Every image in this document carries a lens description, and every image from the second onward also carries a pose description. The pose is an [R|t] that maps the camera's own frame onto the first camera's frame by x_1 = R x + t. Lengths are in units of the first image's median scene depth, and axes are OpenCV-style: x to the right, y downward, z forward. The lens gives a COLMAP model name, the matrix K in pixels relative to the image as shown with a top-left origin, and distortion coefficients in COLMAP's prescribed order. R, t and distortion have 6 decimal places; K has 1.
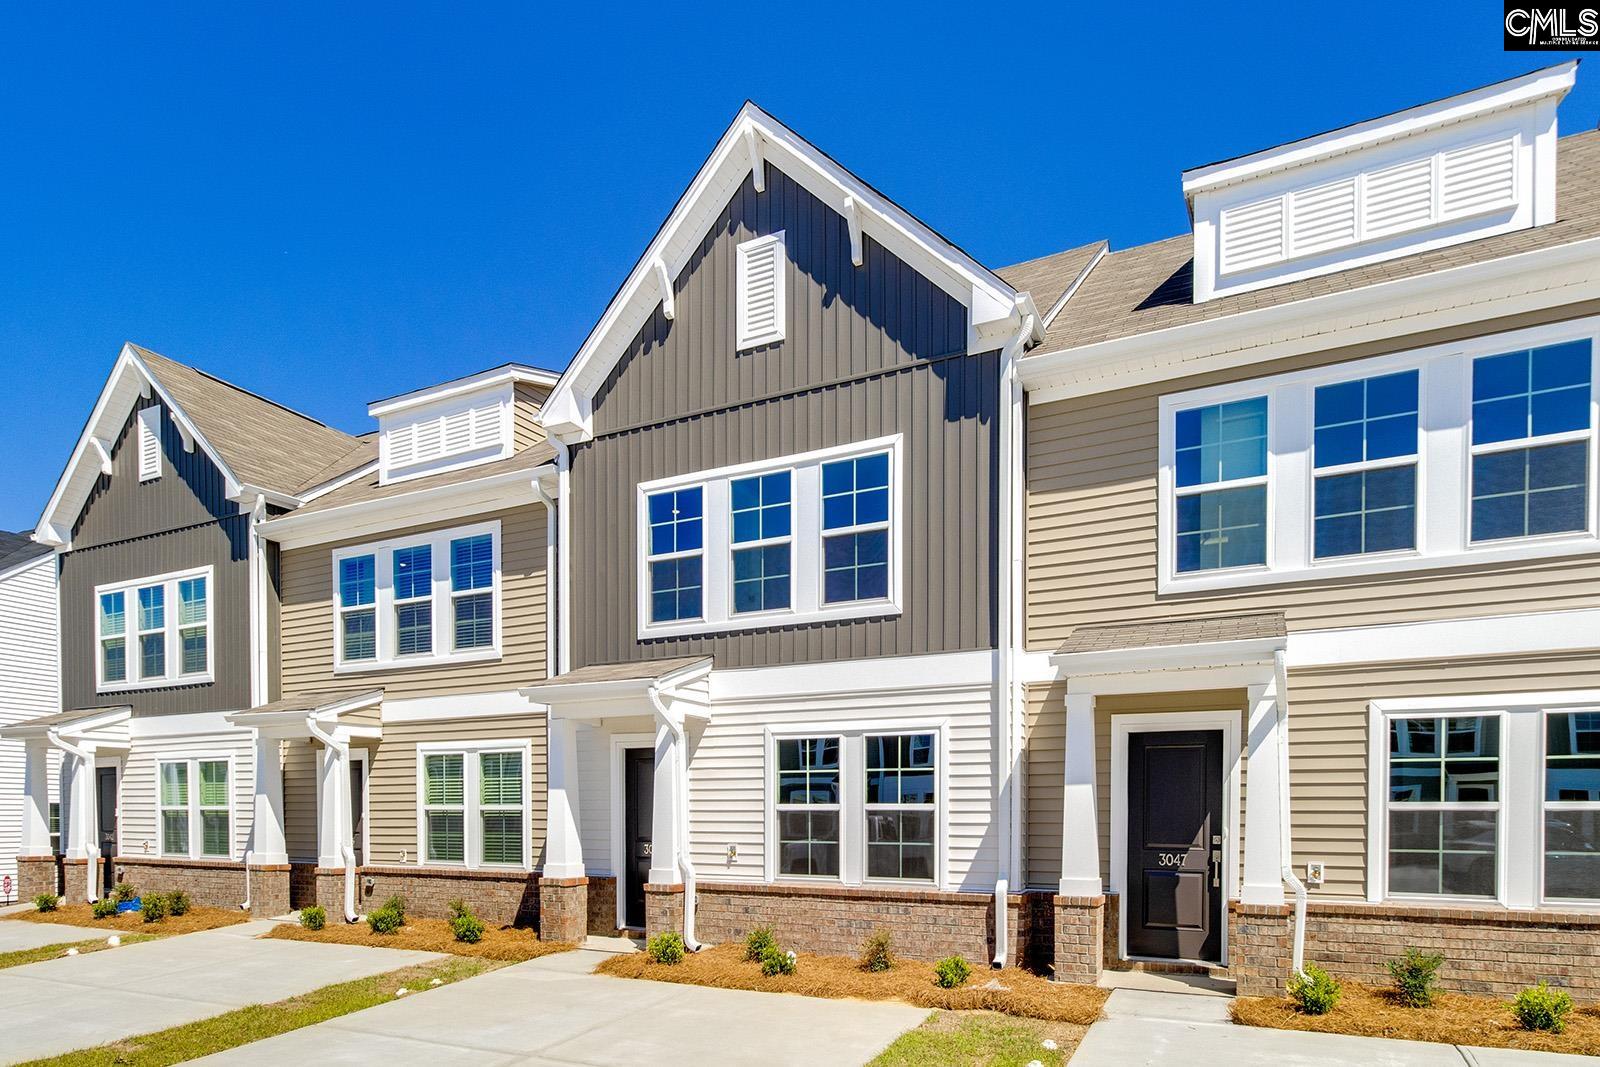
lens RADIAL K [[724.4, 0, 801.5], [0, 724.4, 543.5], [0, 0, 1]] dist [-0.000152, 0.000074]
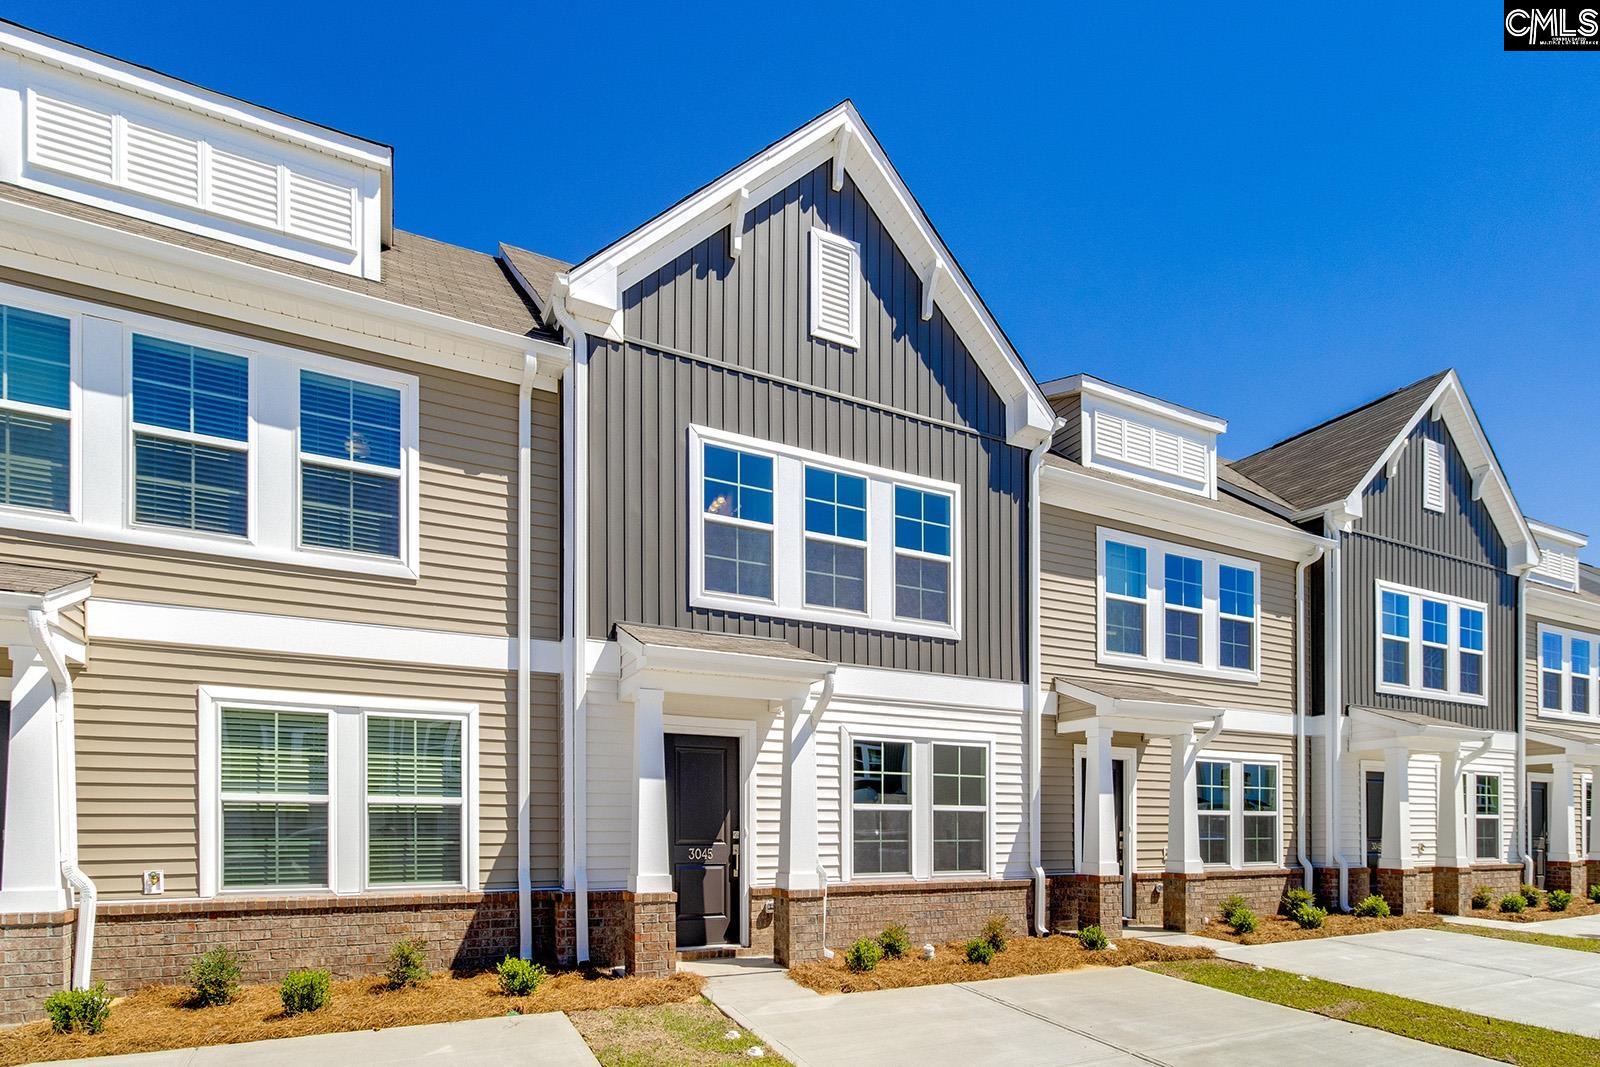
lens RADIAL K [[736.4, 0, 814.9], [0, 736.4, 512.7], [0, 0, 1]] dist [0.002140, 0.000342]
pose [[0.669810, 0.285923, 0.685275, -0.841717], [-0.267378, 0.953854, -0.136641, 0.118753], [-0.692722, -0.091704, 0.715351, 0.316417]]
